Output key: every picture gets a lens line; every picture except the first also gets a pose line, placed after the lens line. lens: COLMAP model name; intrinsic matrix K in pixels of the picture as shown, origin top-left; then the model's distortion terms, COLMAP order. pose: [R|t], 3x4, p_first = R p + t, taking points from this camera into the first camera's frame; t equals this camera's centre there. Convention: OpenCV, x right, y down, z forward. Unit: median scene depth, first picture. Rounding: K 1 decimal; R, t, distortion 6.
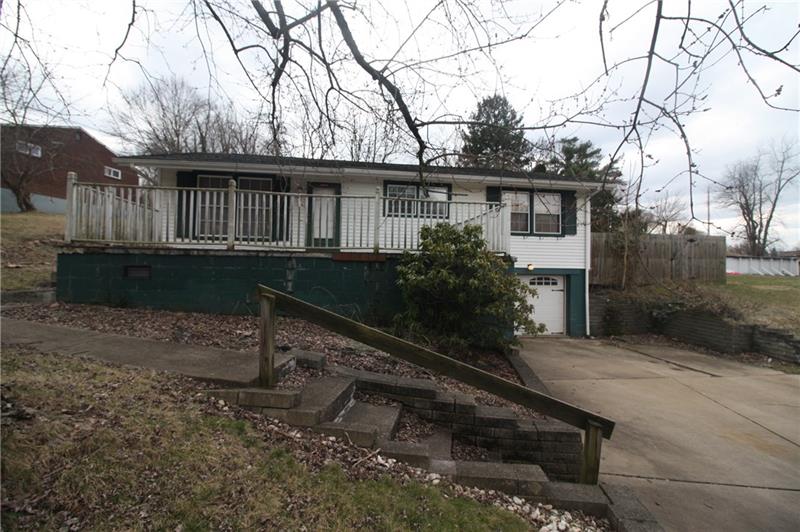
lens RADIAL K [[370.0, 0, 398.9], [0, 370.0, 258.5], [0, 0, 1]] dist [-0.004092, -0.000411]
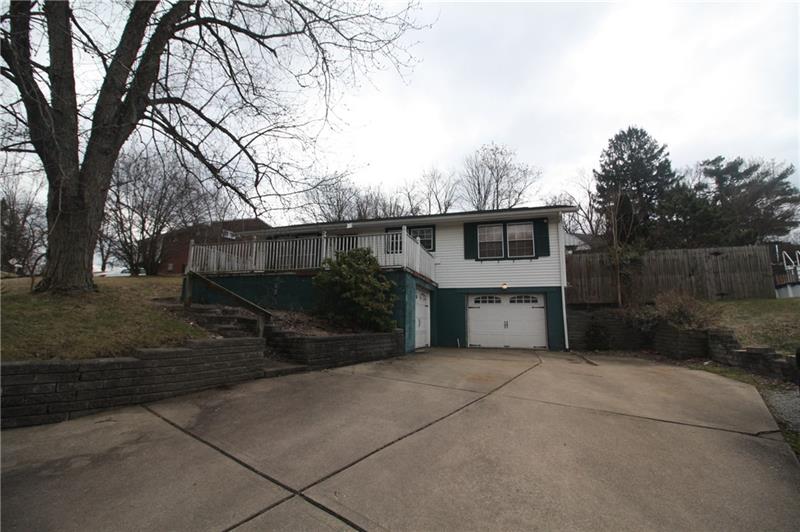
lens RADIAL K [[369.4, 0, 402.0], [0, 369.4, 263.1], [0, 0, 1]] dist [0.000077, -0.000604]
pose [[0.911186, -0.077031, -0.404731, 0.519503], [0.018269, 0.988954, -0.147094, 0.110801], [0.411591, 0.126636, 0.902528, -0.170834]]
